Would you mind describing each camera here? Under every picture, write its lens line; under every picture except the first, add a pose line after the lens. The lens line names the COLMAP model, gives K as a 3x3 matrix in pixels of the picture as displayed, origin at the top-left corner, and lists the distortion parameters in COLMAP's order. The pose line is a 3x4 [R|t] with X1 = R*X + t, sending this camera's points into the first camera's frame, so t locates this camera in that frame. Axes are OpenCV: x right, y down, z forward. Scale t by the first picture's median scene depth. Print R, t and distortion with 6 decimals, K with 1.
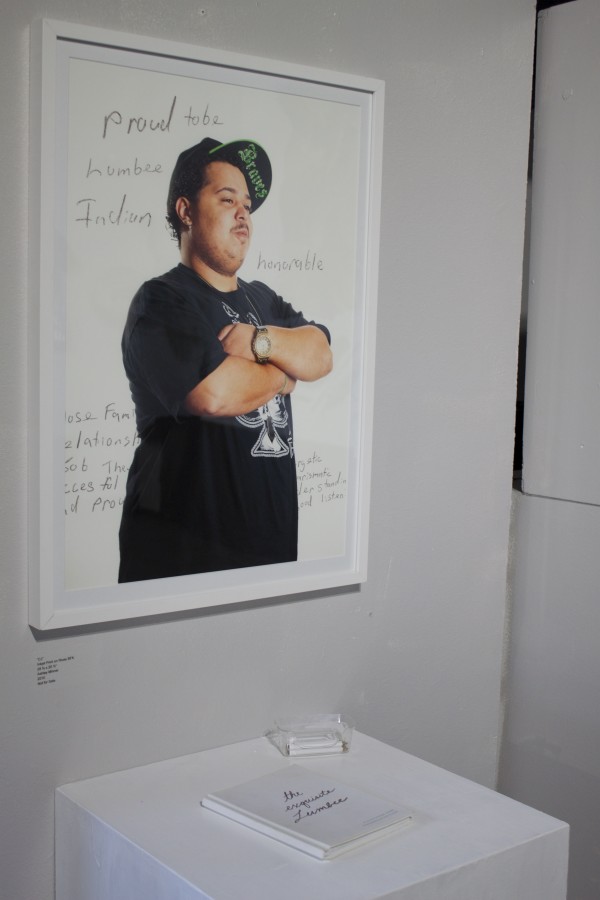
lens RADIAL K [[1212.2, 0, 300.2], [0, 1212.2, 449.5], [0, 0, 1]] dist [-0.046998, 0.000000]
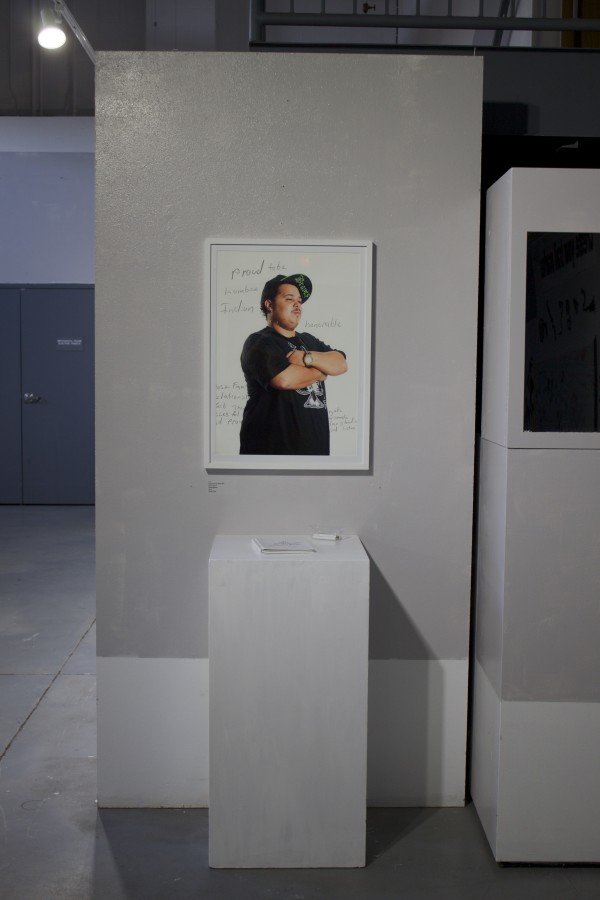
lens RADIAL K [[1212.2, 0, 296.7], [0, 1212.2, 451.7], [0, 0, 1]] dist [-0.046998, 0.000000]
pose [[0.806909, 0.032446, -0.589784, 1.379607], [-0.055603, 0.998229, -0.021158, 0.146841], [0.588053, 0.049866, 0.807284, -0.923807]]
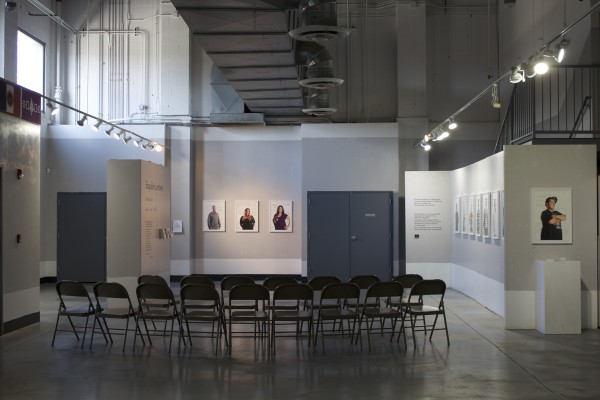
lens RADIAL K [[808.1, 0, 300.5], [0, 808.1, 197.5], [0, 0, 1]] dist [-0.046998, 0.000000]
pose [[0.778745, -0.044173, -0.625784, 2.499954], [-0.048476, 0.990298, -0.130228, 0.724692], [0.625465, 0.131750, 0.769049, -5.467224]]
